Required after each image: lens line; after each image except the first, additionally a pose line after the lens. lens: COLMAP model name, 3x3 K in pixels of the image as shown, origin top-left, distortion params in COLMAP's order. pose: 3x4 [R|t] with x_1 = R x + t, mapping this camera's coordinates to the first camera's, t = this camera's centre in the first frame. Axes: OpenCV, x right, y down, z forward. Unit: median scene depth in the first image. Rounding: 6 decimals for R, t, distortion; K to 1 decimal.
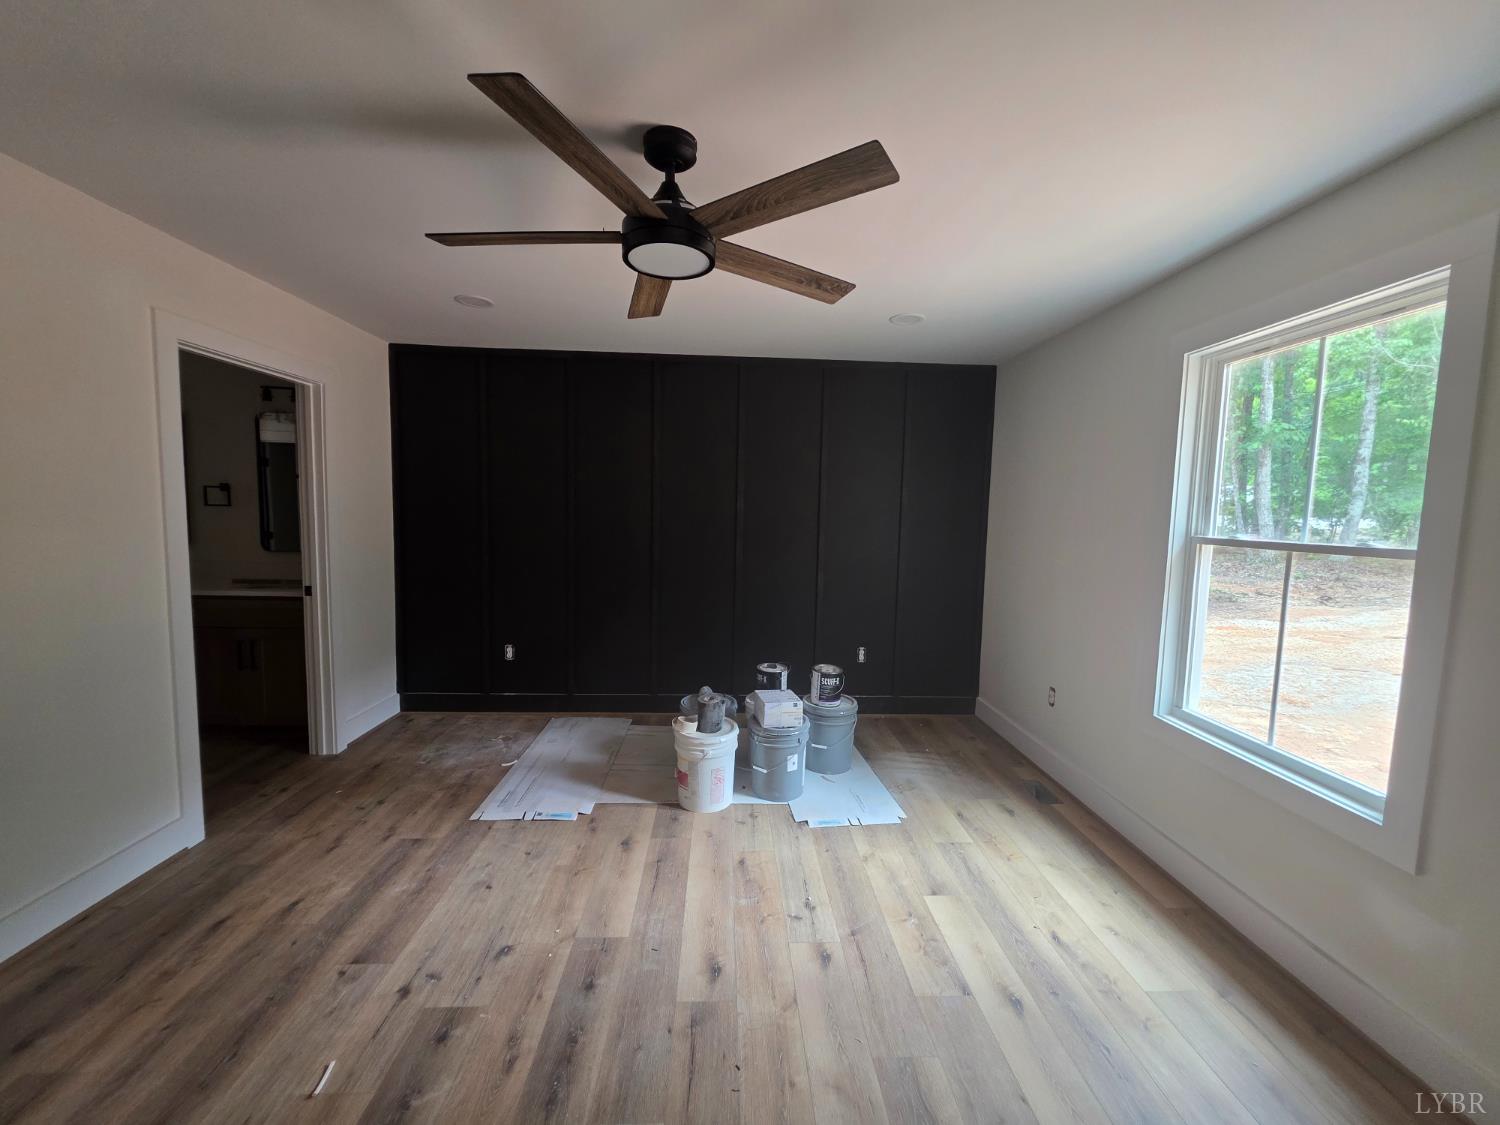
lens RADIAL K [[591.5, 0, 752.1], [0, 591.5, 561.9], [0, 0, 1]] dist [-0.000444, -0.000507]
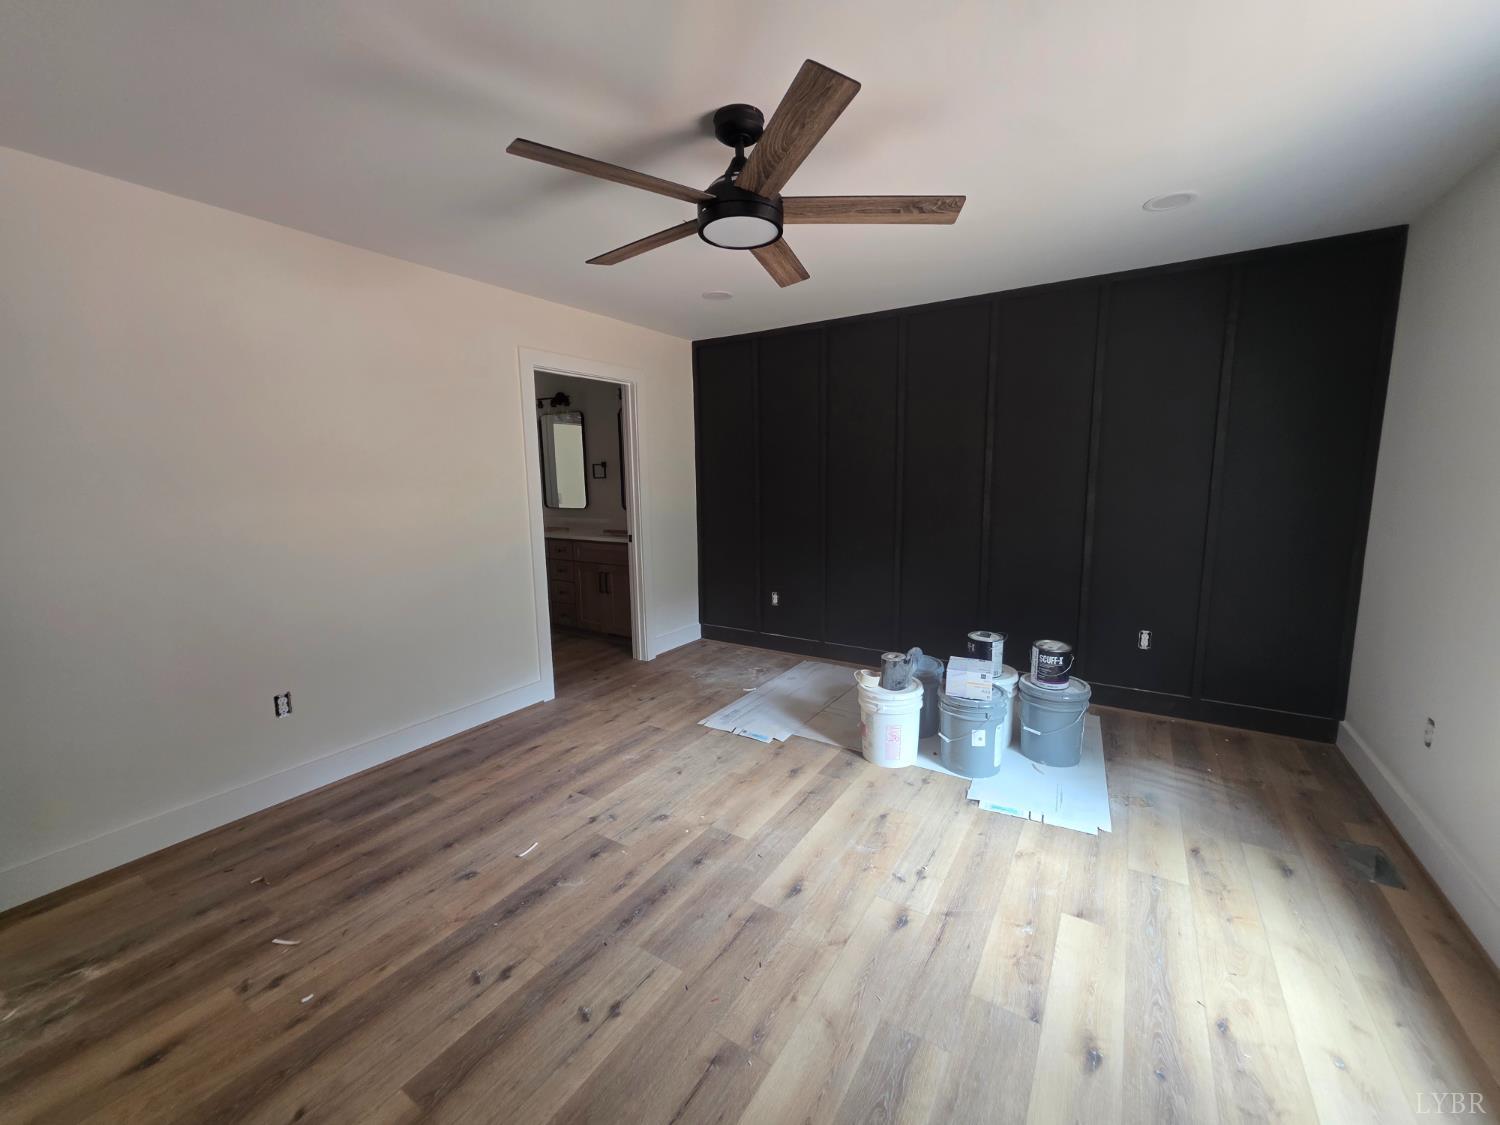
lens RADIAL K [[591.5, 0, 757.4], [0, 591.5, 560.2], [0, 0, 1]] dist [-0.000444, -0.000507]
pose [[0.820643, 0.048451, -0.569384, 0.356306], [-0.017392, 0.998055, 0.059863, 0.016852], [0.571177, -0.039223, 0.819889, 0.070419]]
